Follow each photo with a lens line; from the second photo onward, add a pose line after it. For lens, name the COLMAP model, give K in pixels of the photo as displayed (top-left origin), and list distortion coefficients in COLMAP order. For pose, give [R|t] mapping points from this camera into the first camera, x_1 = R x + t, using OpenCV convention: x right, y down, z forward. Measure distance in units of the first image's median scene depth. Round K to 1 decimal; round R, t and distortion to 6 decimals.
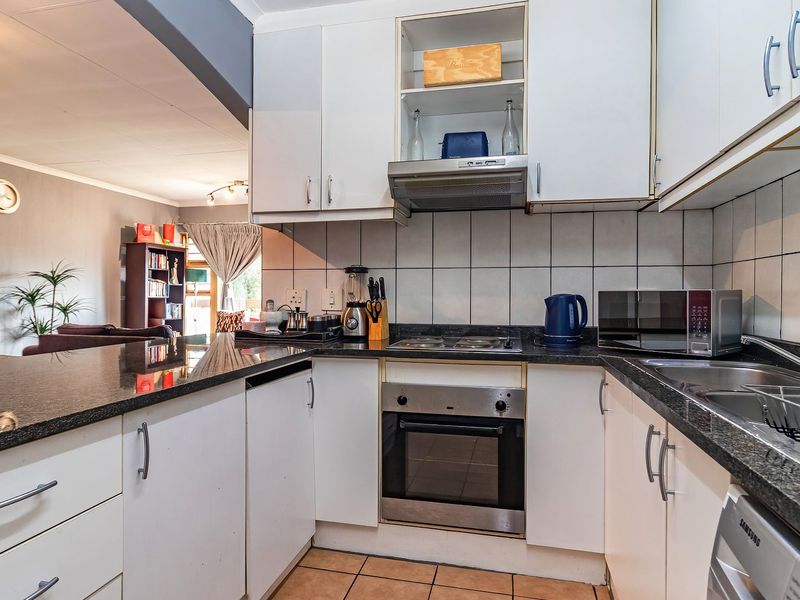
lens RADIAL K [[492.4, 0, 393.9], [0, 492.4, 296.5], [0, 0, 1]] dist [0.000365, -0.001541]
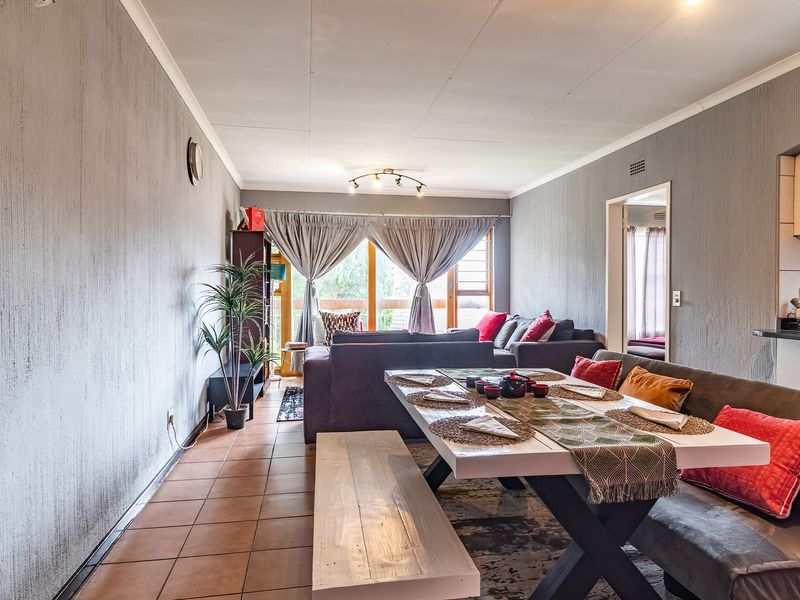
lens RADIAL K [[492.4, 0, 394.3], [0, 492.4, 298.9], [0, 0, 1]] dist [0.000365, -0.001541]
pose [[0.913720, -0.006001, 0.406300, -0.679823], [0.003515, 0.999970, 0.006864, -0.001017], [-0.406330, -0.004844, 0.913714, 0.164965]]
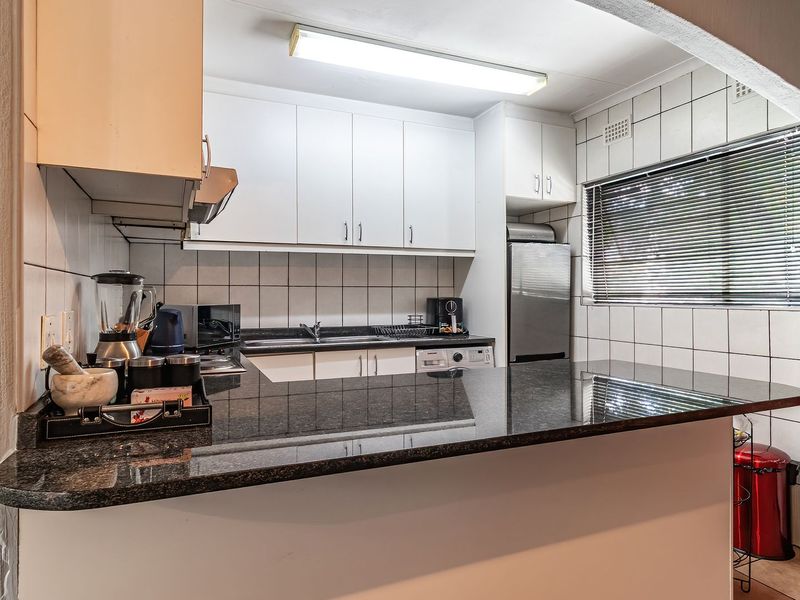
lens RADIAL K [[492.4, 0, 396.8], [0, 492.4, 297.6], [0, 0, 1]] dist [0.000365, -0.001541]
pose [[-0.614220, -0.006576, 0.789107, -0.317838], [0.001505, 0.999954, 0.009504, -0.014888], [-0.789133, 0.007025, -0.614182, 0.462035]]
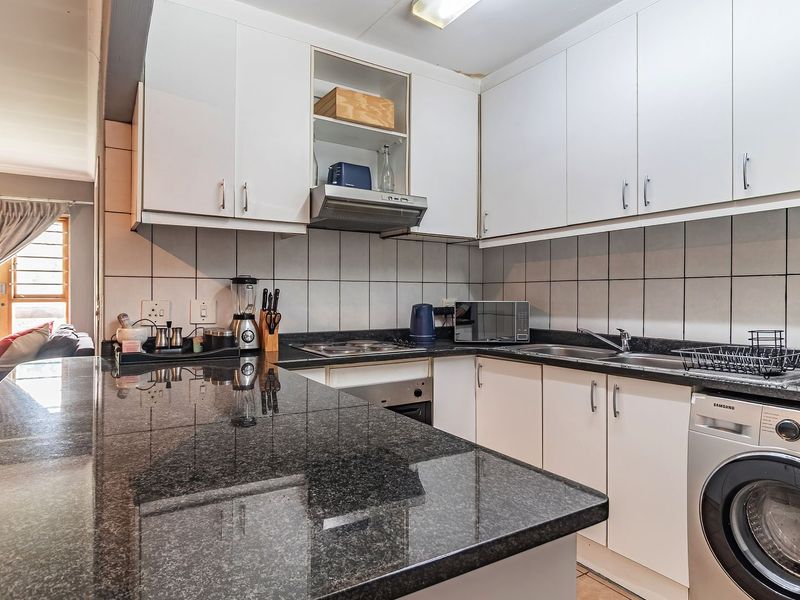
lens RADIAL K [[492.4, 0, 399.4], [0, 492.4, 295.5], [0, 0, 1]] dist [0.000365, -0.001541]
pose [[0.693648, -0.002774, 0.720308, -0.233000], [0.003571, 0.999994, 0.000412, -0.009993], [-0.720305, 0.002286, 0.693654, 0.047319]]
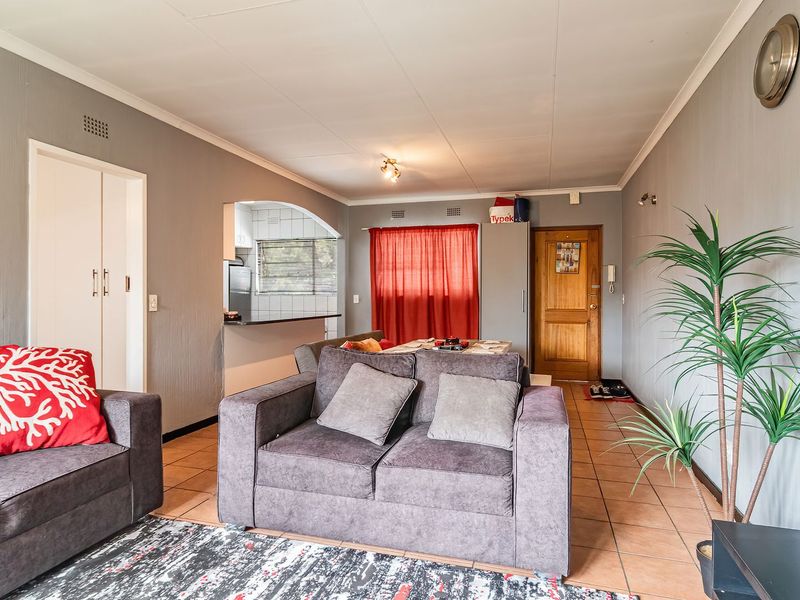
lens RADIAL K [[492.4, 0, 396.4], [0, 492.4, 294.3], [0, 0, 1]] dist [0.000365, -0.001541]
pose [[-0.999032, -0.004368, 0.043771, -0.410912], [-0.004227, 0.999986, 0.003324, -0.009692], [-0.043785, 0.003136, -0.999036, 1.185430]]
